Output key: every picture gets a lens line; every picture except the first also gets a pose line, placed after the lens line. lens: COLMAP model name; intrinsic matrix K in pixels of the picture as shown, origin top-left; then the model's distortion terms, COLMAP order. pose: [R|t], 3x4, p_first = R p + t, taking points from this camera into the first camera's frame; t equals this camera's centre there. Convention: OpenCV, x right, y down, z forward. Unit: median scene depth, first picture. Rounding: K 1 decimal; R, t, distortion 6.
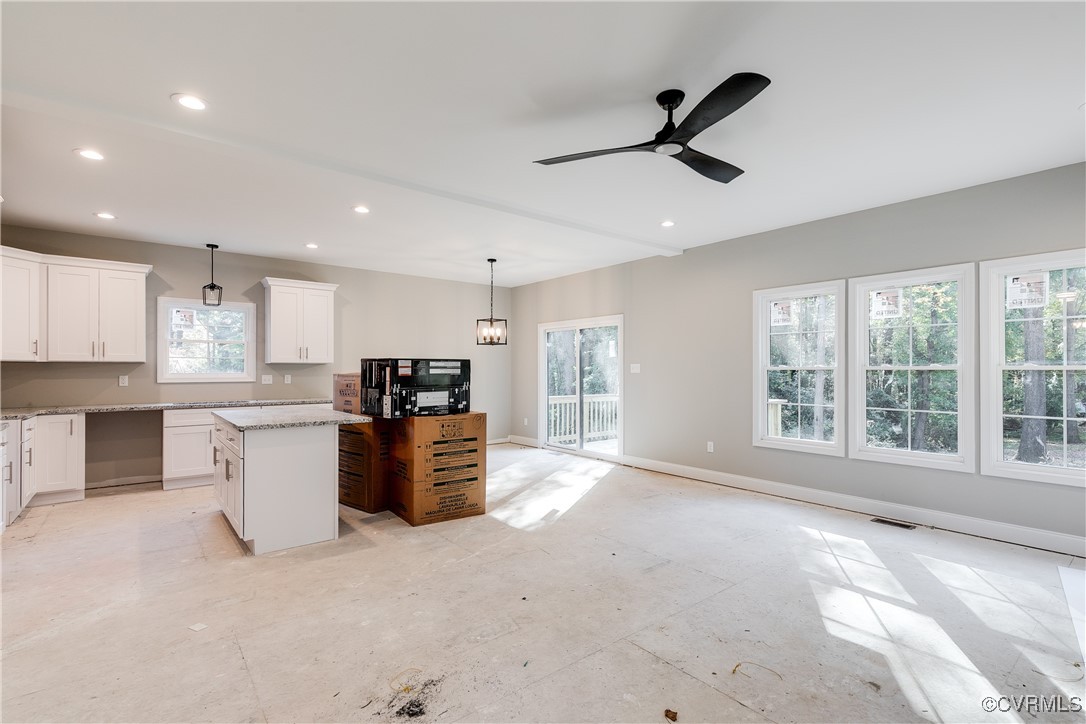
lens RADIAL K [[500.3, 0, 539.1], [0, 500.3, 367.9], [0, 0, 1]] dist [0.009505, -0.001213]
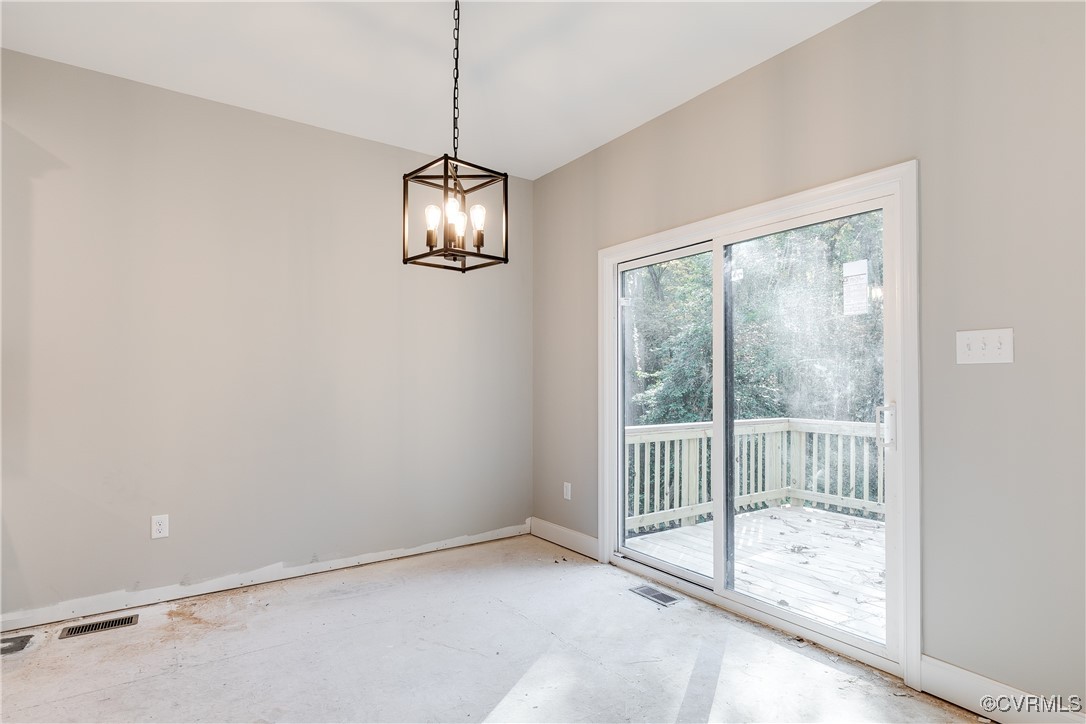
lens RADIAL K [[552.4, 0, 523.2], [0, 552.4, 373.8], [0, 0, 1]] dist [0.005067, 0.000510]
pose [[0.995949, 0.000165, -0.089916, -0.039592], [-0.000870, 0.999969, -0.007798, 0.025915], [0.089912, 0.007844, 0.995919, 0.980489]]
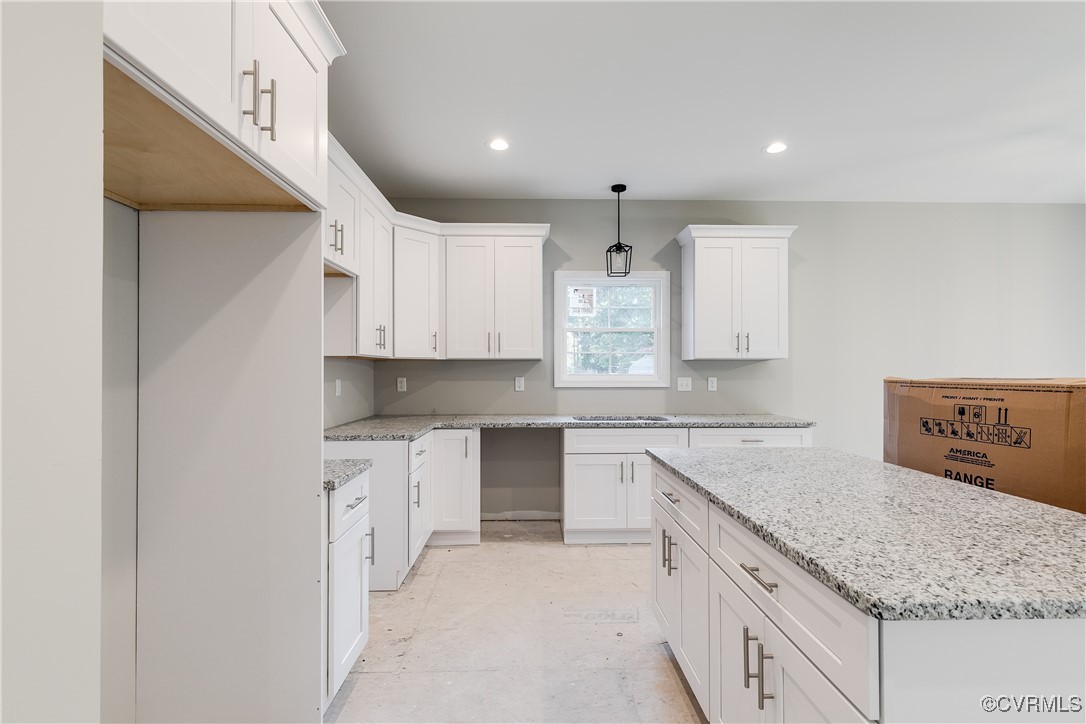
lens RADIAL K [[500.3, 0, 540.3], [0, 500.3, 367.9], [0, 0, 1]] dist [0.009505, -0.001213]
pose [[0.795851, -0.001692, -0.605491, -0.399906], [0.002516, 0.999997, 0.000513, 0.001048], [0.605488, -0.001932, 0.795852, 0.486349]]
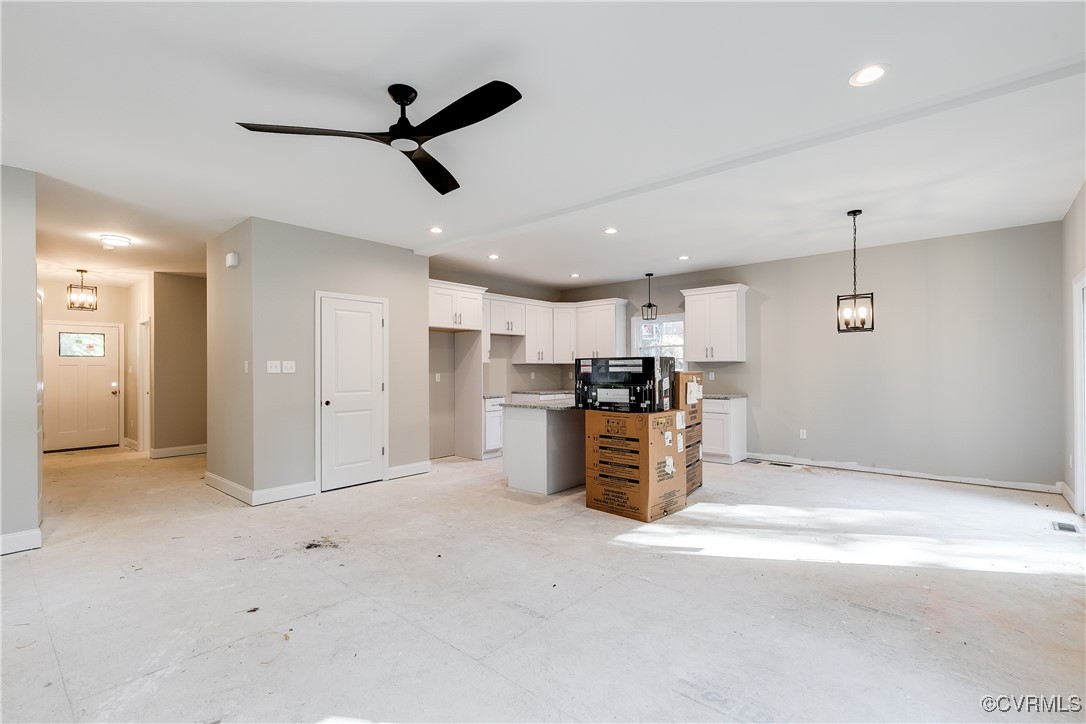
lens RADIAL K [[500.3, 0, 563.6], [0, 500.3, 364.8], [0, 0, 1]] dist [0.009505, -0.001213]
pose [[0.191681, -0.009371, -0.981413, 0.744677], [0.010055, 0.999921, -0.007584, 0.003830], [0.981406, -0.008414, 0.191760, 0.644390]]
